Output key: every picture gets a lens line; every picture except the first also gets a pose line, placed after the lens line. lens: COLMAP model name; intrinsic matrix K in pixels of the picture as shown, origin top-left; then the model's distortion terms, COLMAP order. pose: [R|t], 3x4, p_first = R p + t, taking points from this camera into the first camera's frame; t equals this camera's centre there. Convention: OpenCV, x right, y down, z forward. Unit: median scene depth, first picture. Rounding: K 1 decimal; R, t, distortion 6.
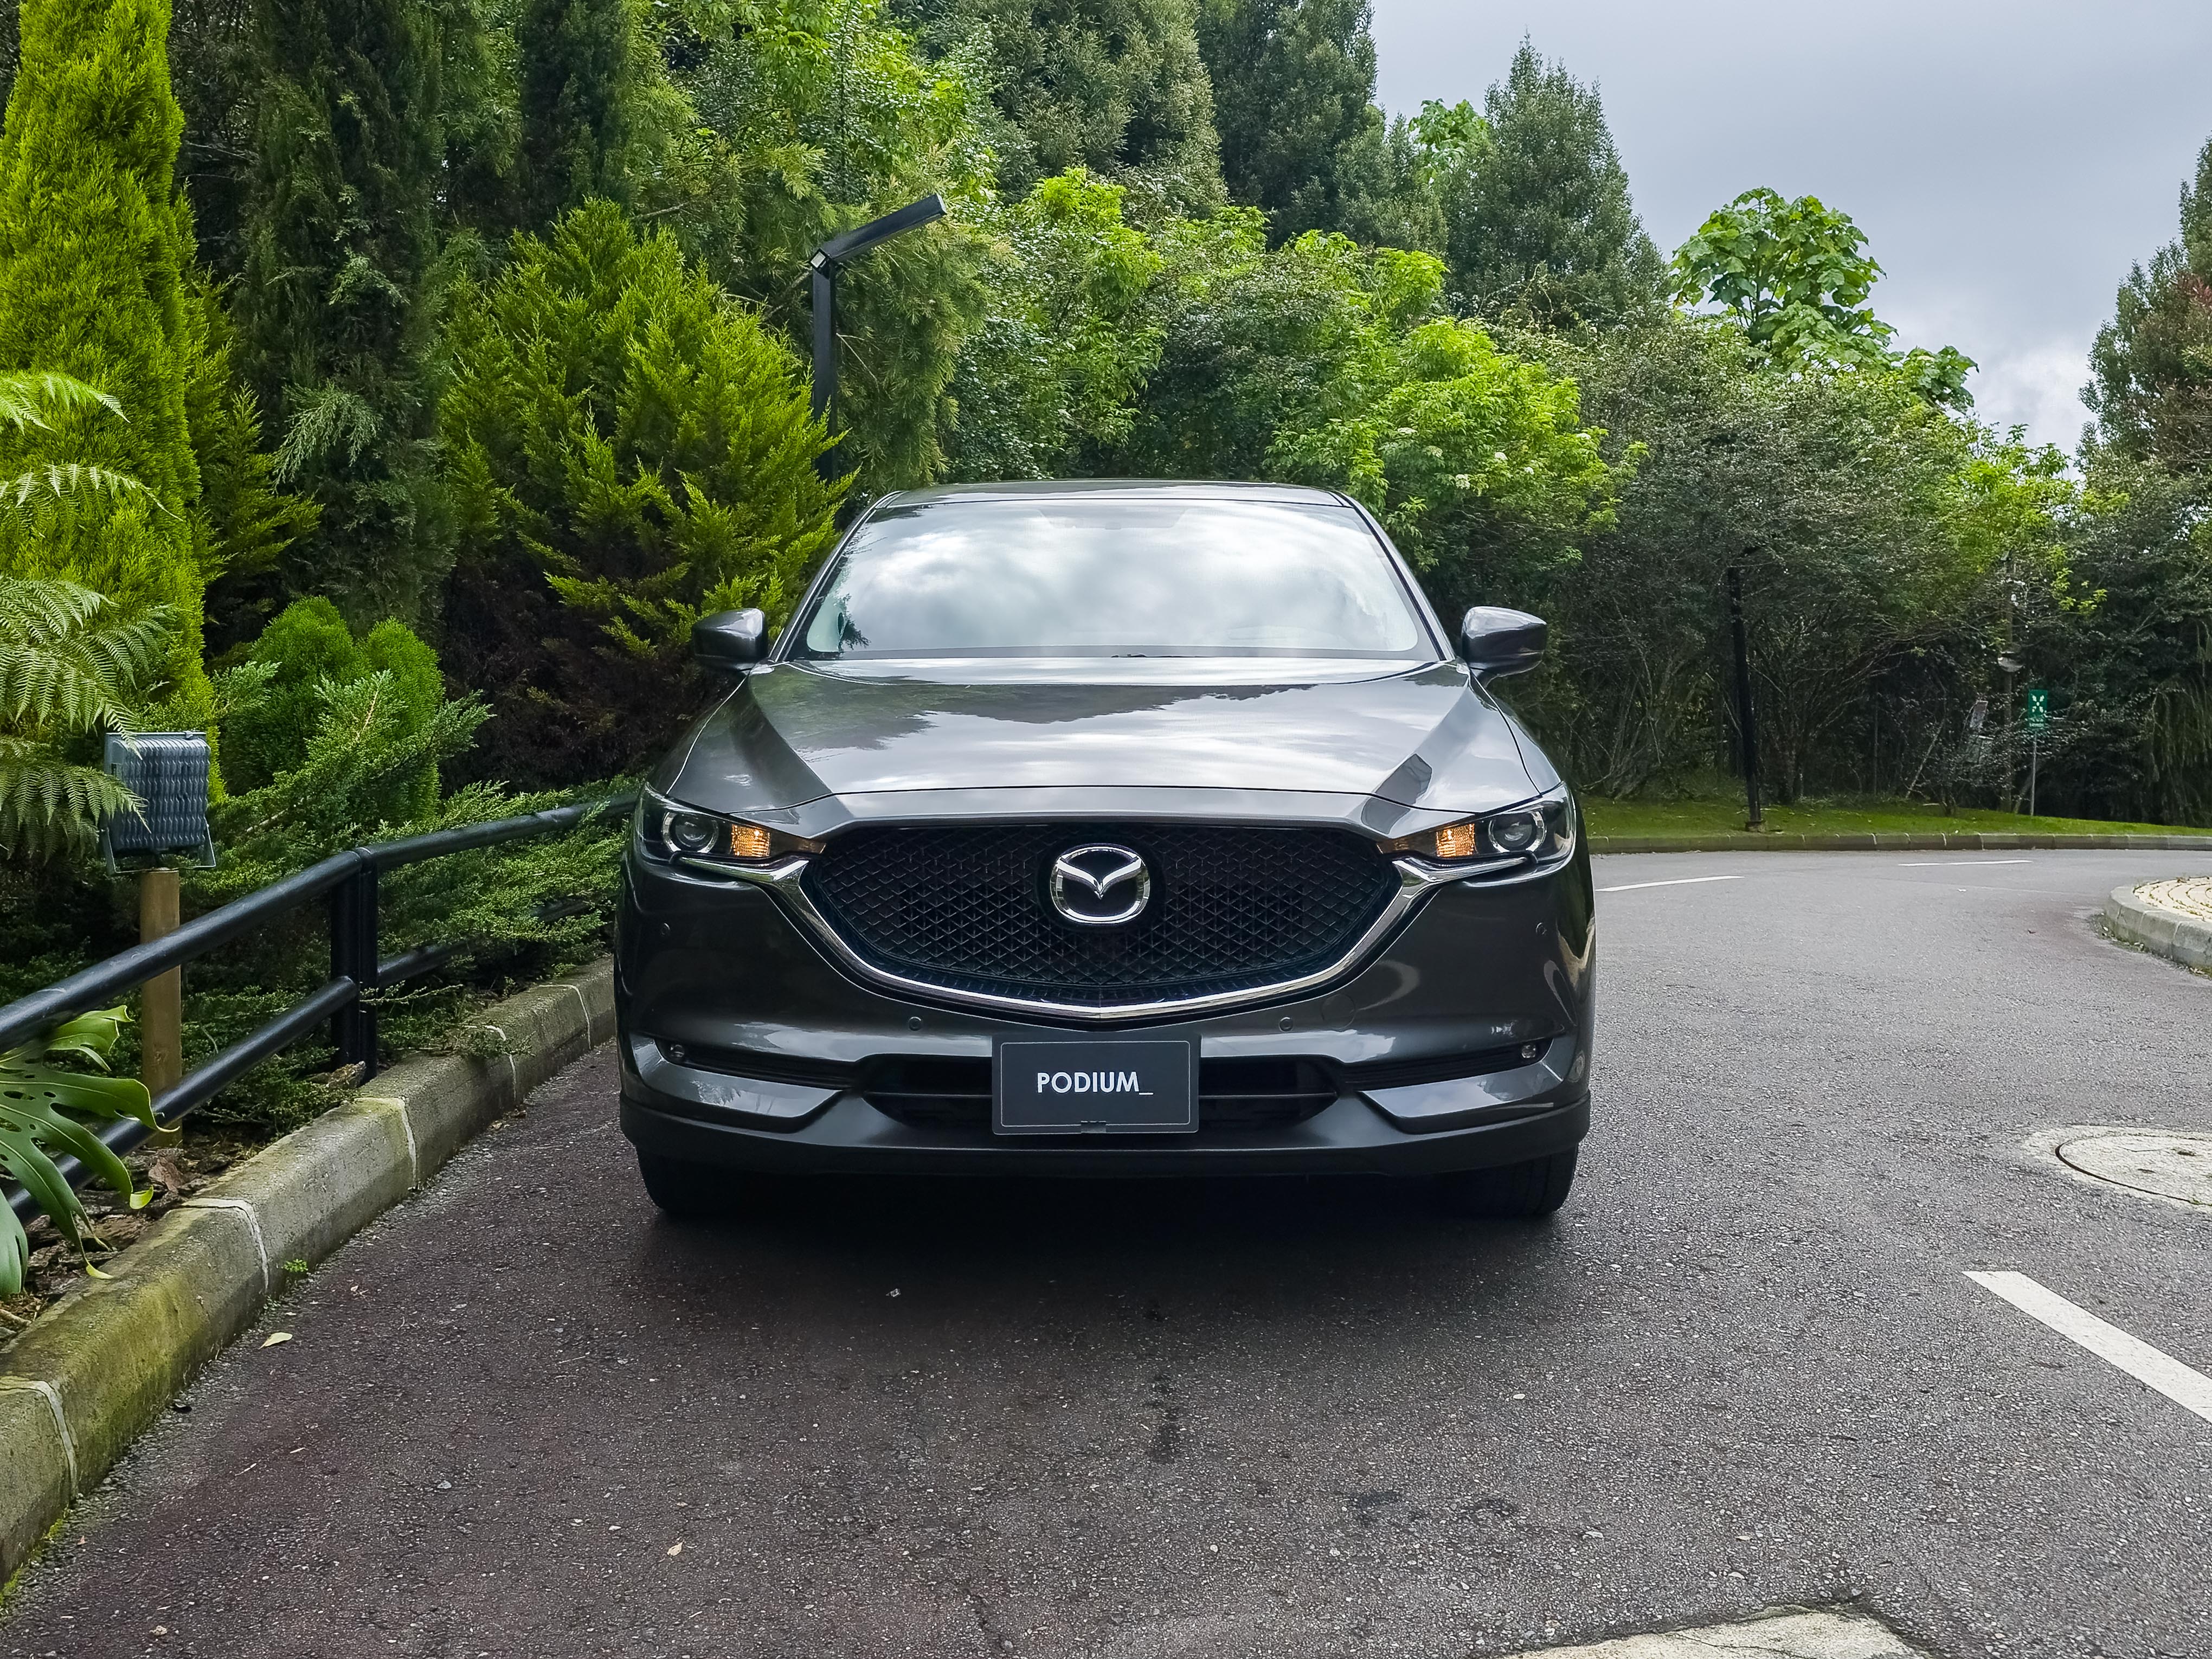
lens RADIAL K [[1493.7, 0, 1106.7], [0, 1493.7, 796.3], [0, 0, 1]] dist [0.030350, -0.007862]
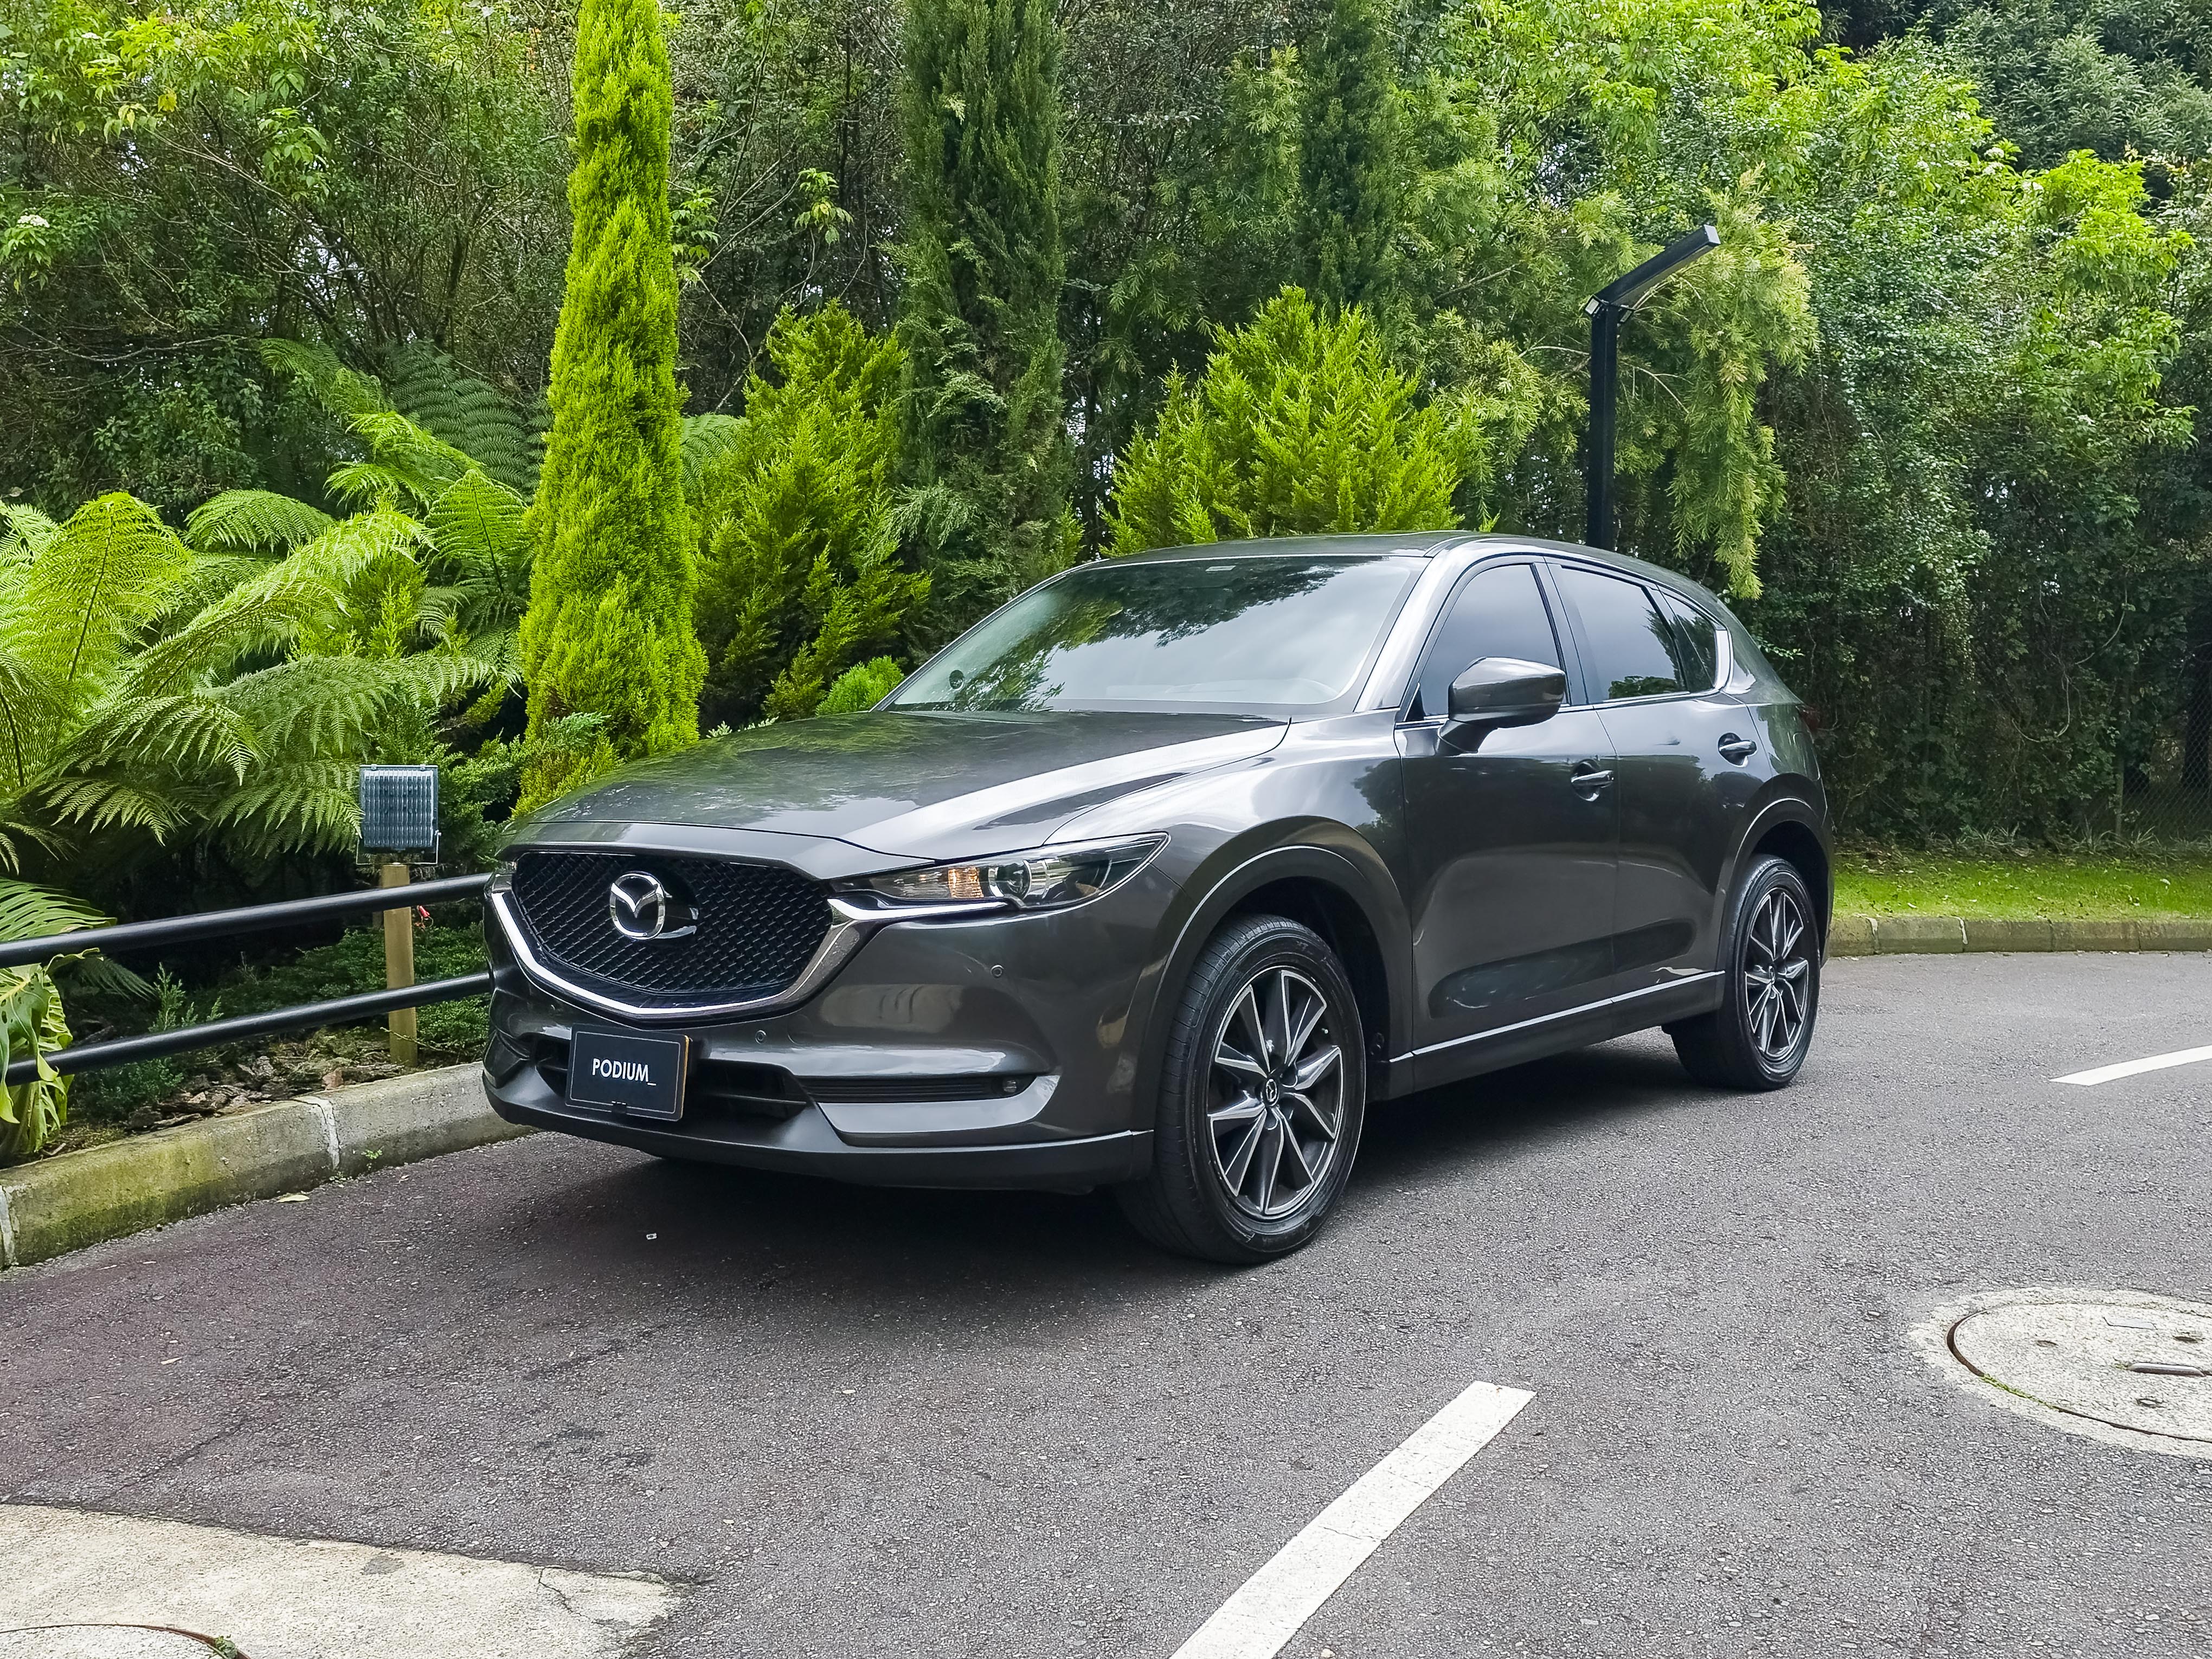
lens RADIAL K [[1485.8, 0, 1301.1], [0, 1485.8, 824.3], [0, 0, 1]] dist [0.033441, -0.006763]
pose [[0.903638, 0.033693, -0.426969, 0.857988], [-0.037155, 0.999309, 0.000221, -0.023243], [0.426681, 0.015664, 0.904266, 0.121781]]
